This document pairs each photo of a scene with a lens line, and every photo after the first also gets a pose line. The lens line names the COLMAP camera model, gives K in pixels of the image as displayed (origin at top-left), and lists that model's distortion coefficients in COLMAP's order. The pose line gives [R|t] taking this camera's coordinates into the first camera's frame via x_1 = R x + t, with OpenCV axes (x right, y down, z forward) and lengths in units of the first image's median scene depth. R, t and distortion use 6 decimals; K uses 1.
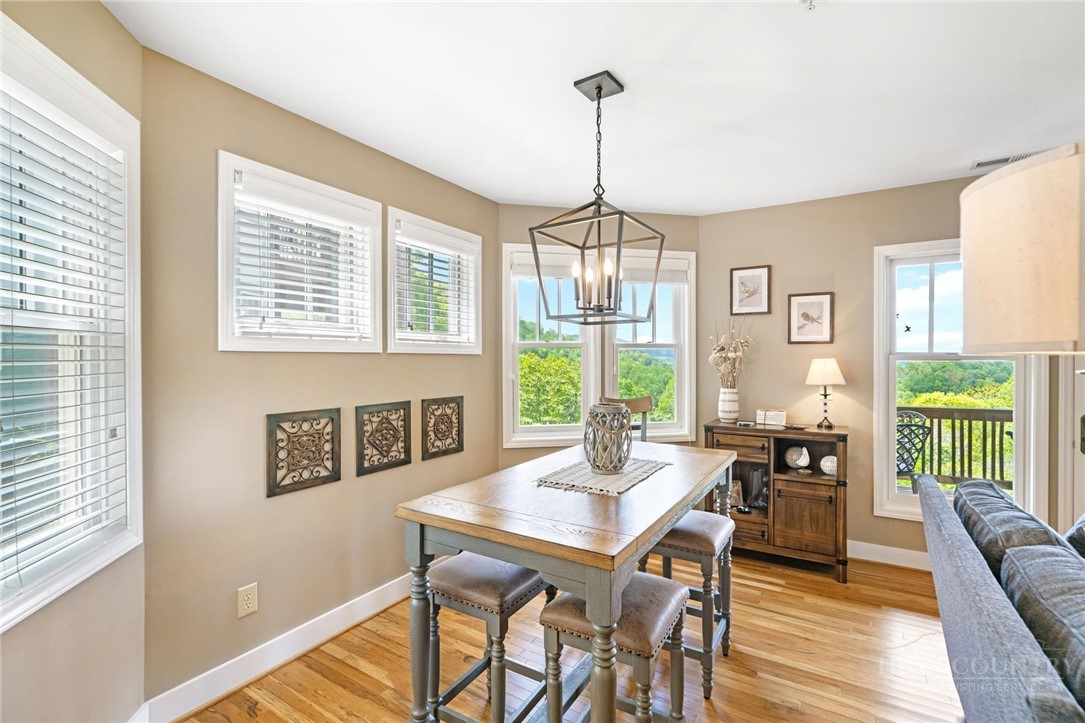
lens RADIAL K [[482.2, 0, 538.6], [0, 482.2, 360.0], [0, 0, 1]] dist [-0.002284, -0.000290]
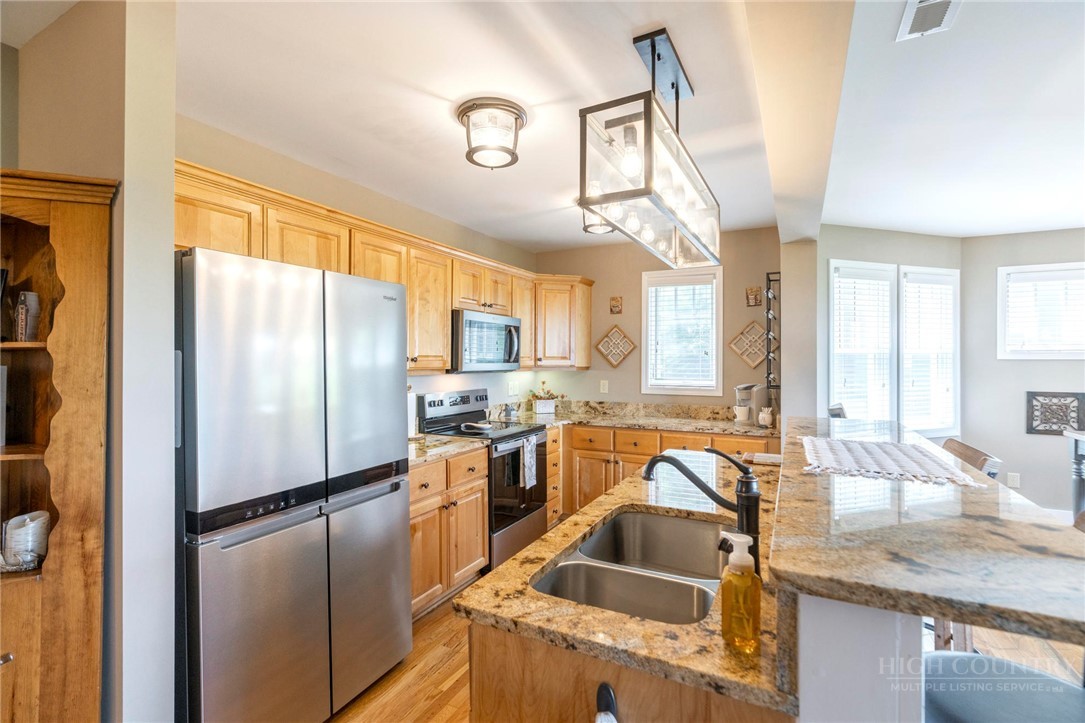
lens RADIAL K [[482.2, 0, 538.6], [0, 482.2, 360.0], [0, 0, 1]] dist [-0.002284, -0.000290]
pose [[0.071503, 0.002907, -0.997436, 1.015399], [-0.003356, 0.999991, 0.002674, -0.010824], [0.997435, 0.003156, 0.071512, -0.916160]]
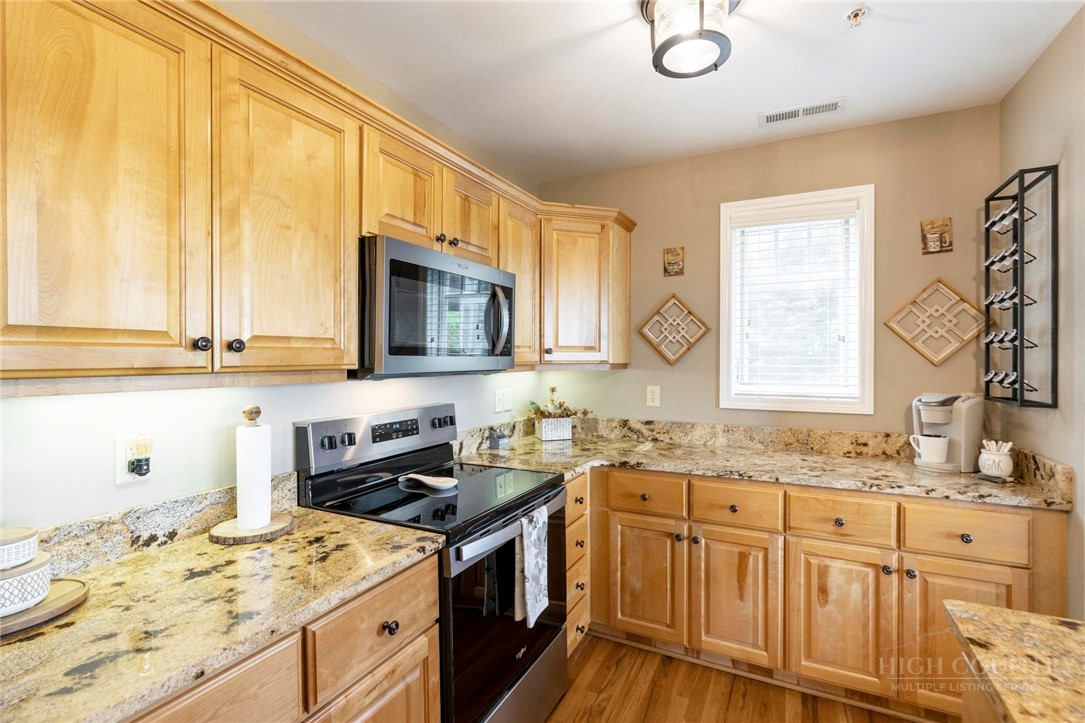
lens RADIAL K [[494.0, 0, 560.1], [0, 494.0, 359.9], [0, 0, 1]] dist [-0.000460, 0.000605]
pose [[0.123376, 0.008118, -0.992327, 0.278234], [-0.000444, 0.999967, 0.008125, 0.002616], [0.992360, -0.000562, 0.123376, -0.889796]]
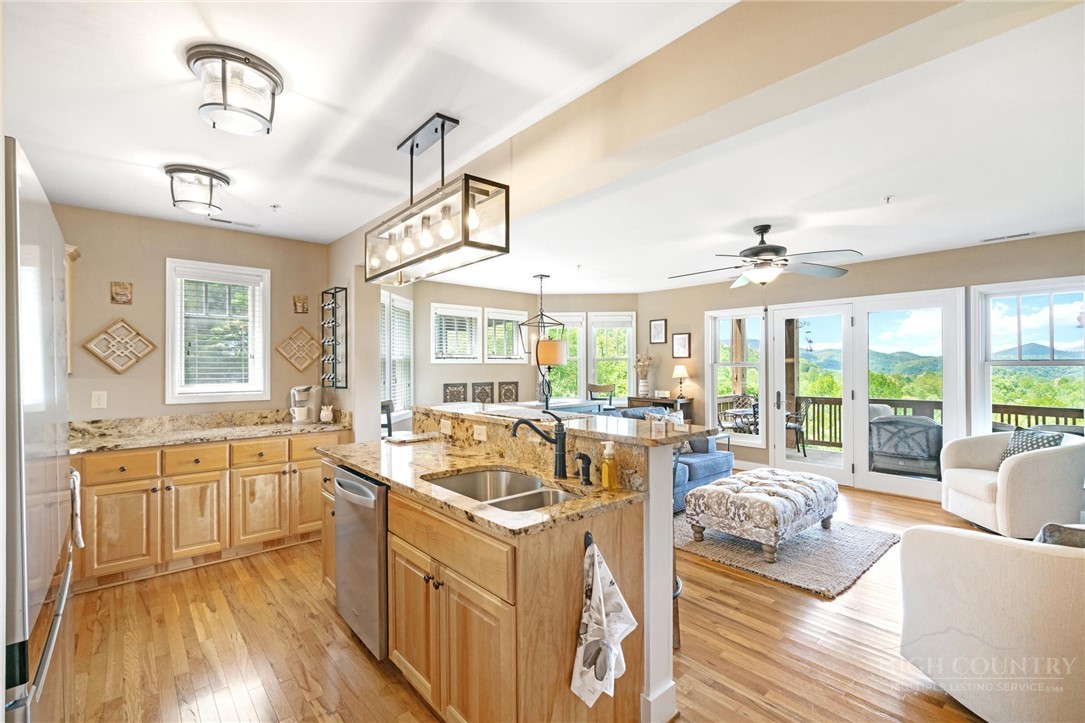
lens RADIAL K [[499.4, 0, 545.7], [0, 499.4, 363.6], [0, 0, 1]] dist [-0.034662, 0.013964]
pose [[0.957075, -0.002025, -0.289834, 0.806126], [0.000522, 0.999986, -0.005264, 0.001116], [0.289841, 0.004887, 0.957062, -1.526220]]
